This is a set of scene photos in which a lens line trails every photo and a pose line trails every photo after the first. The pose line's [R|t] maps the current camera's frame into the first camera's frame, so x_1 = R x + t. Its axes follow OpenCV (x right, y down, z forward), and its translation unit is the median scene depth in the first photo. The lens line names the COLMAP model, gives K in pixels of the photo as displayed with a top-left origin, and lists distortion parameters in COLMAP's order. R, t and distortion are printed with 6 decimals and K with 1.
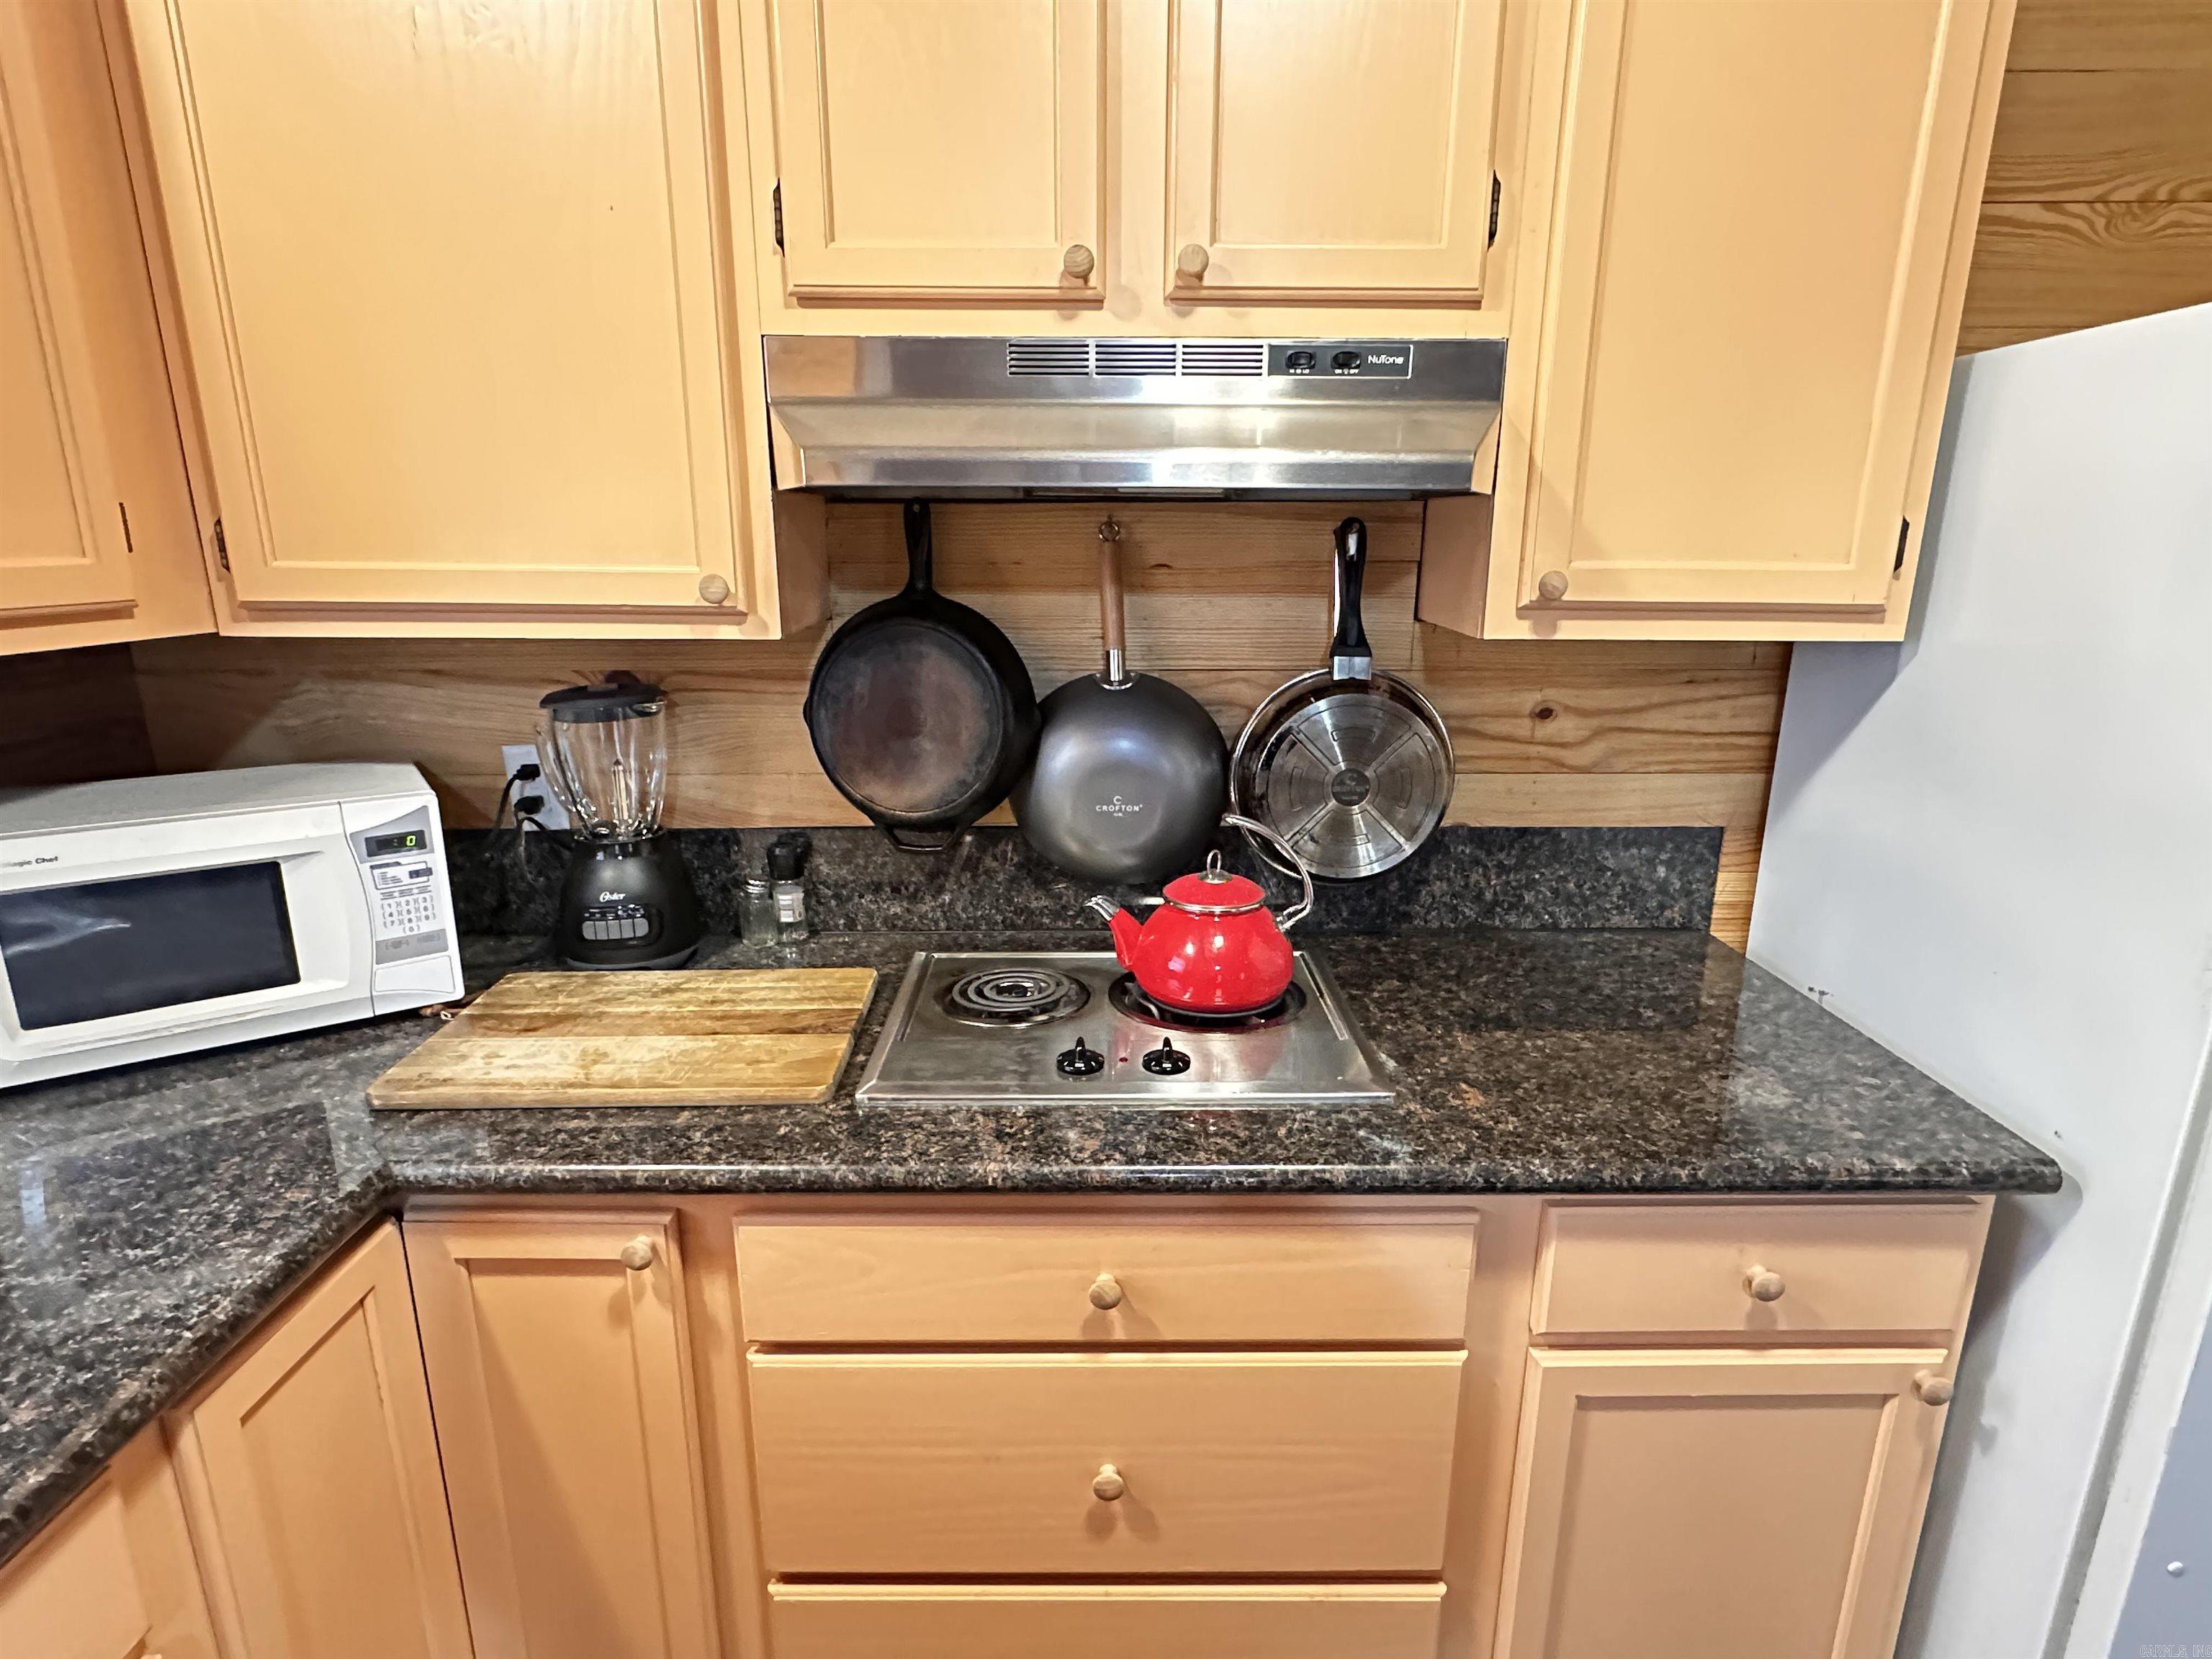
lens RADIAL K [[1183.1, 0, 1100.1], [0, 1183.1, 845.1], [0, 0, 1]] dist [-0.005807, 0.001888]
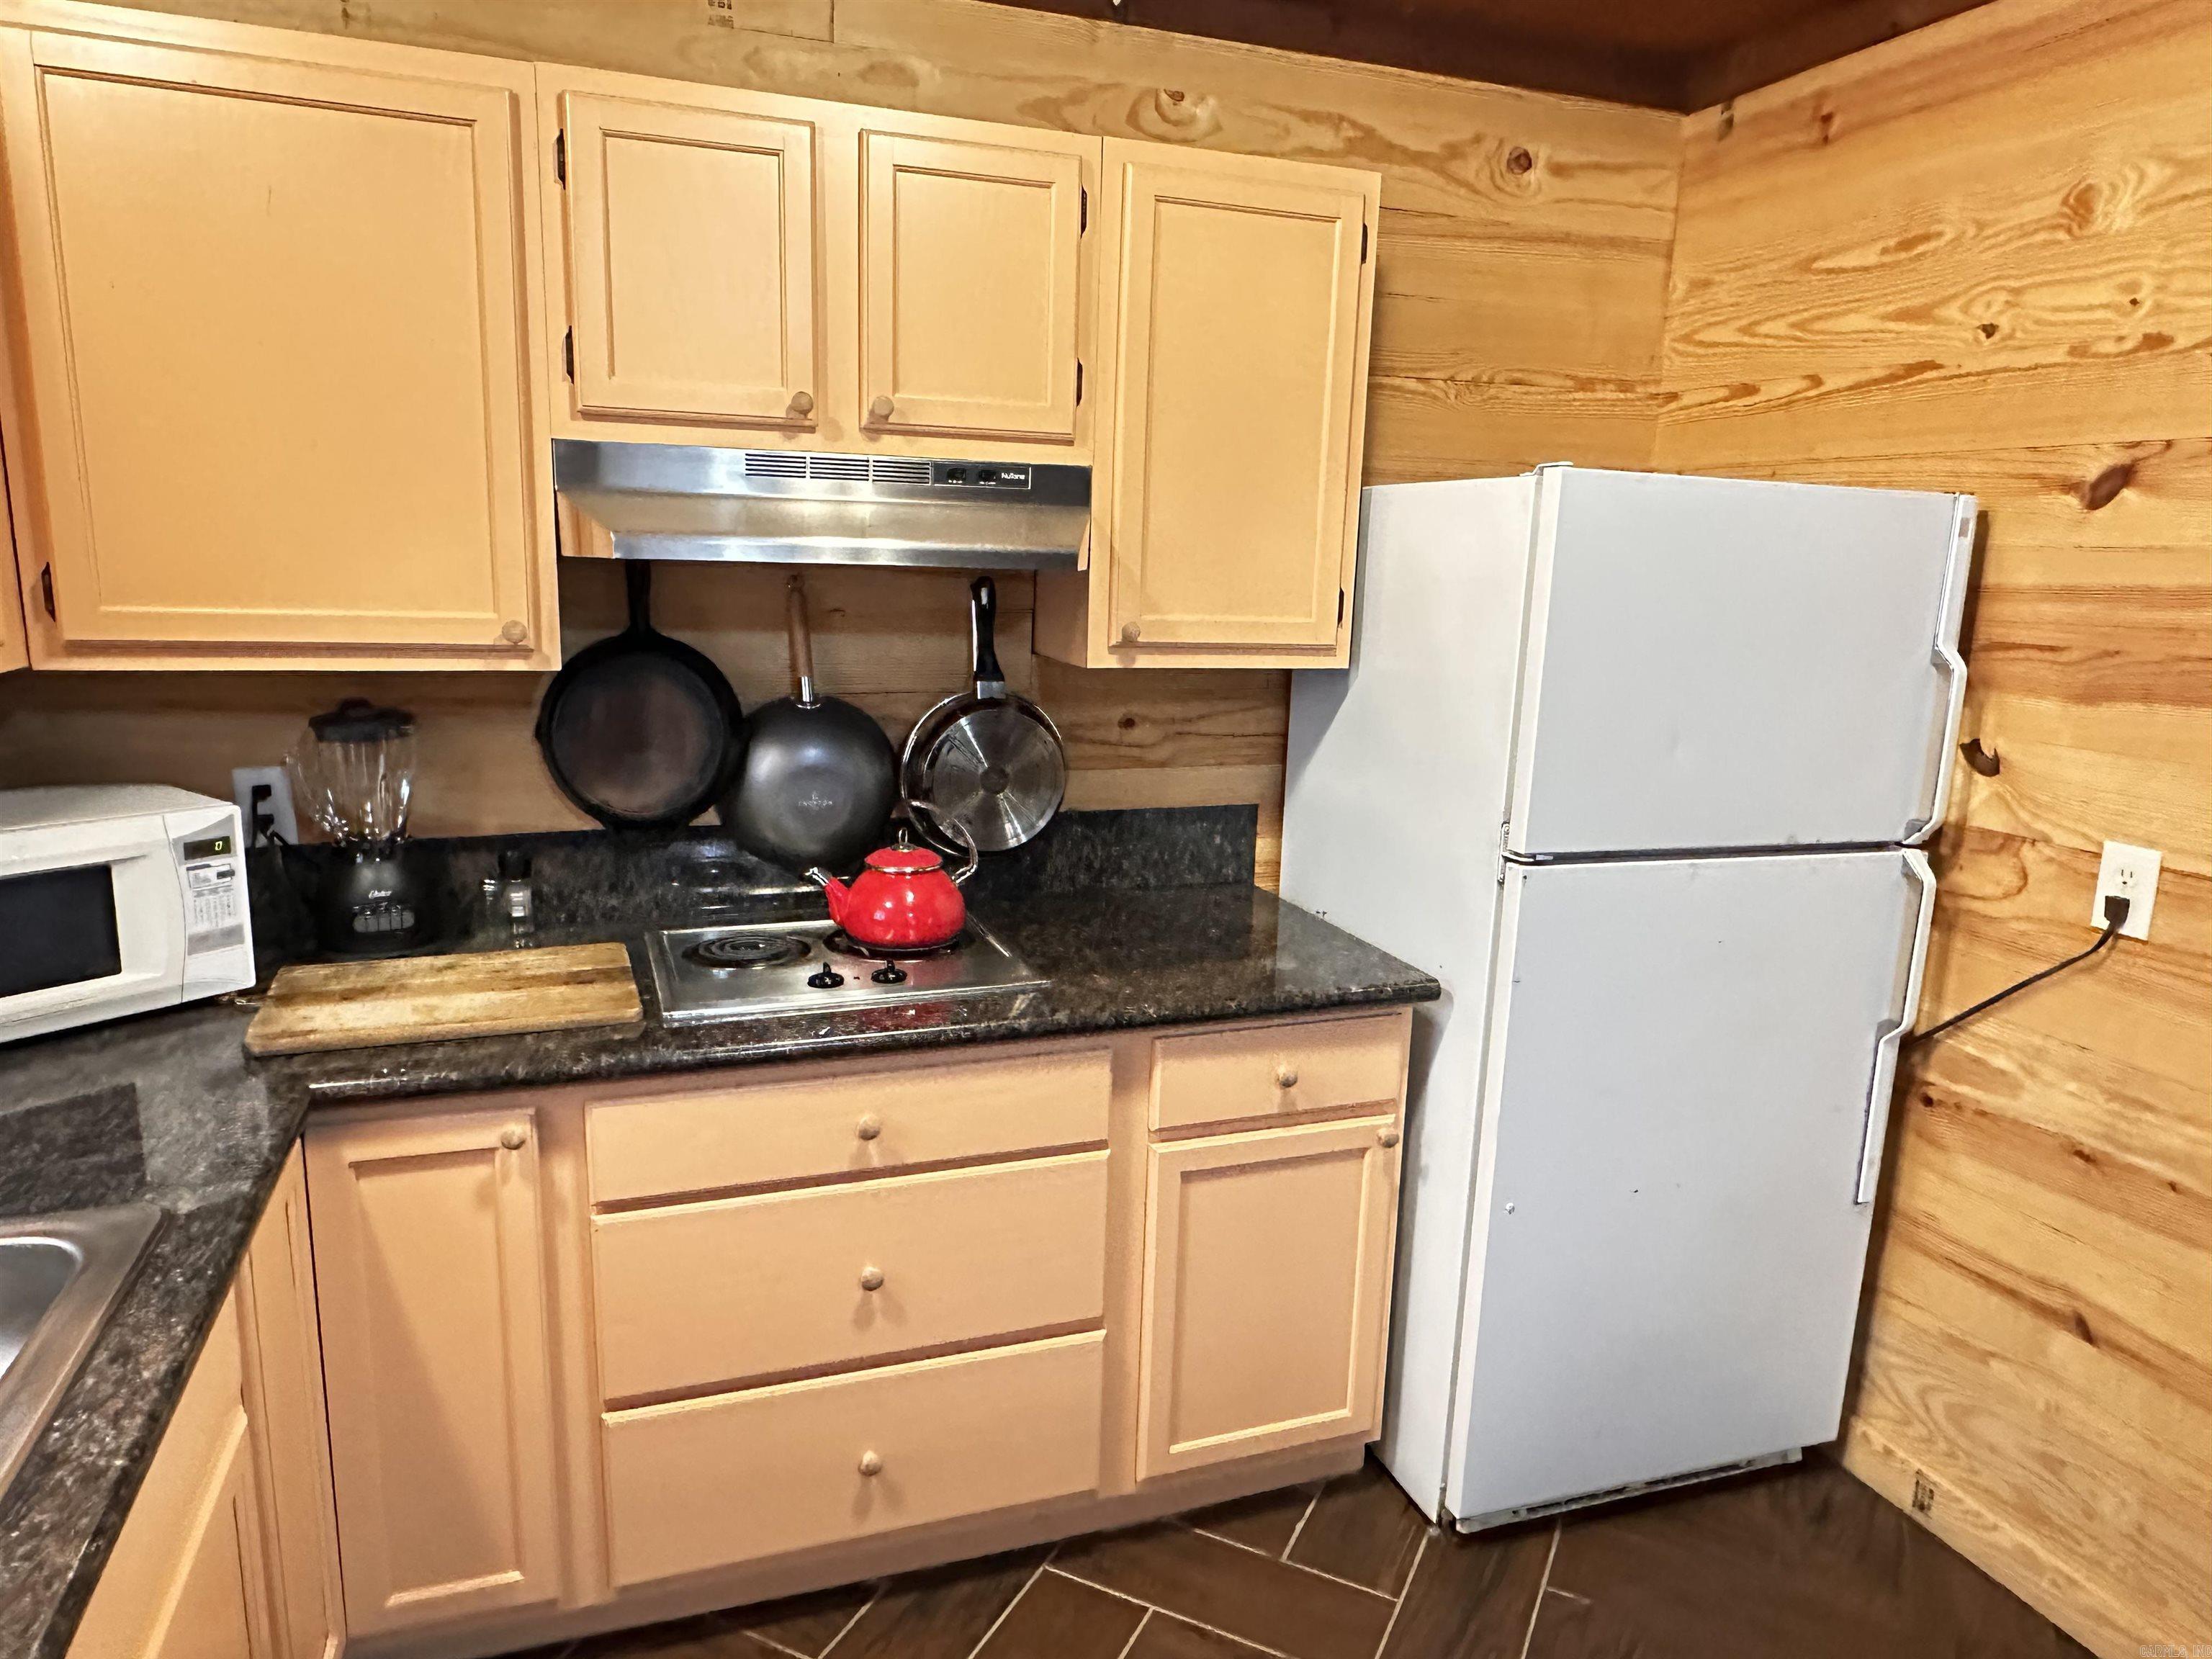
lens RADIAL K [[1440.4, 0, 1101.6], [0, 1440.4, 840.6], [0, 0, 1]] dist [-0.009241, 0.006043]
pose [[0.939964, -0.044735, 0.338329, -0.258106], [0.062023, 0.997255, -0.040454, 0.105204], [-0.335591, 0.059010, 0.940158, -0.630207]]
